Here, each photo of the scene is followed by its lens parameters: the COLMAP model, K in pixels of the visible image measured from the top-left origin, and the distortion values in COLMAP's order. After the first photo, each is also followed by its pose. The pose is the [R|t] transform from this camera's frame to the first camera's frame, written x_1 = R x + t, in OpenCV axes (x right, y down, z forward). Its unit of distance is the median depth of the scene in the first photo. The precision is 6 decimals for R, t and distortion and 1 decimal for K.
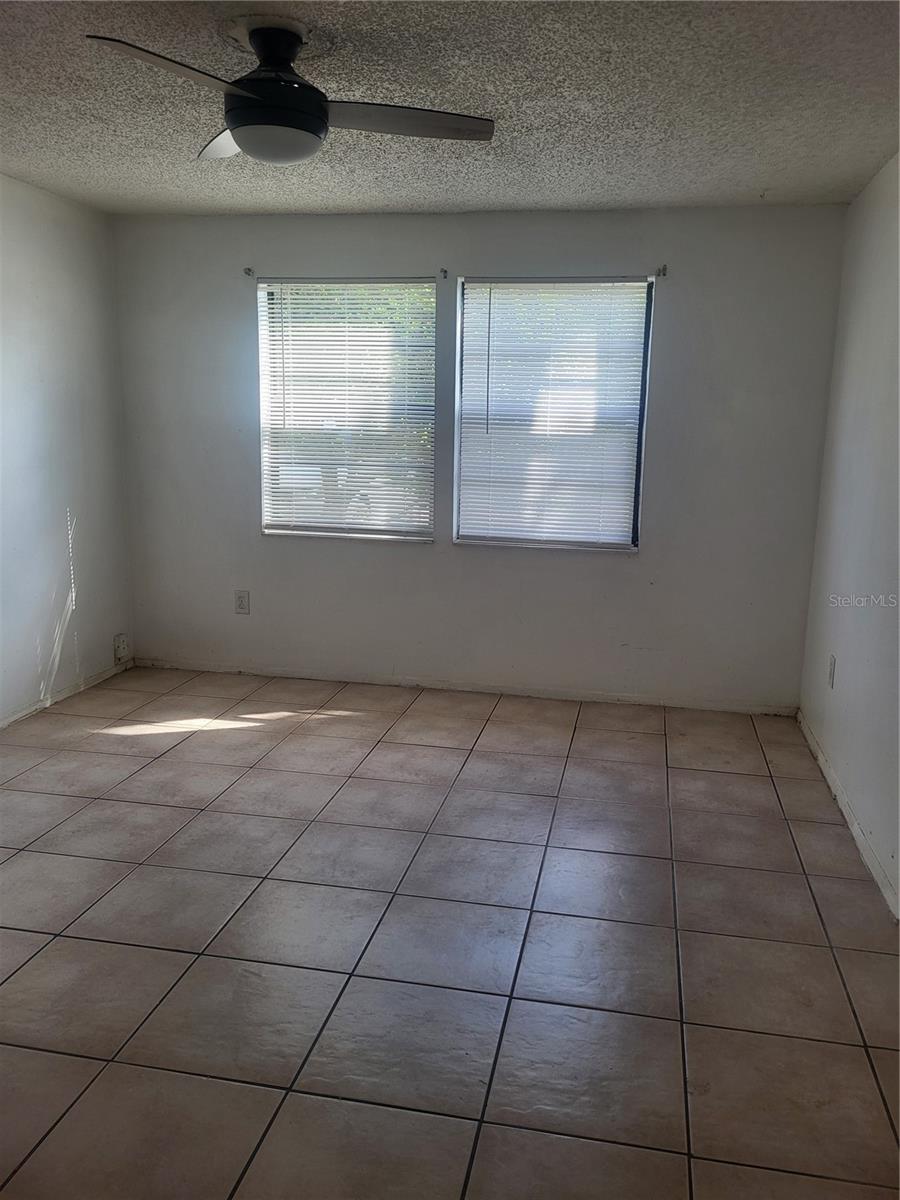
lens RADIAL K [[913.3, 0, 464.0], [0, 913.3, 595.6], [0, 0, 1]] dist [0.038576, -0.036185]
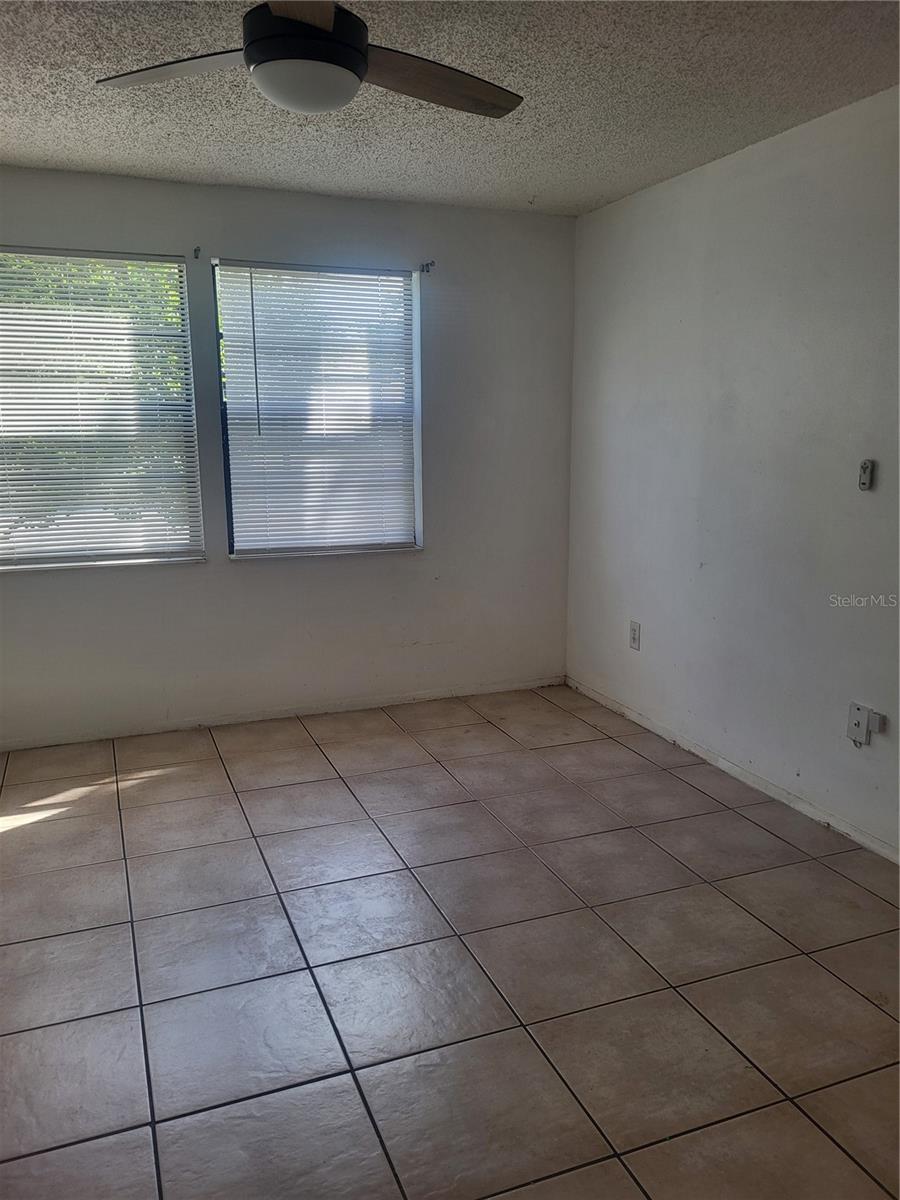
lens RADIAL K [[920.8, 0, 470.6], [0, 920.8, 607.3], [0, 0, 1]] dist [0.039927, -0.032956]
pose [[0.843871, -0.129985, 0.520562, -0.300110], [0.124114, 0.991187, 0.046302, -0.024638], [-0.521993, 0.025536, 0.852567, 0.117113]]
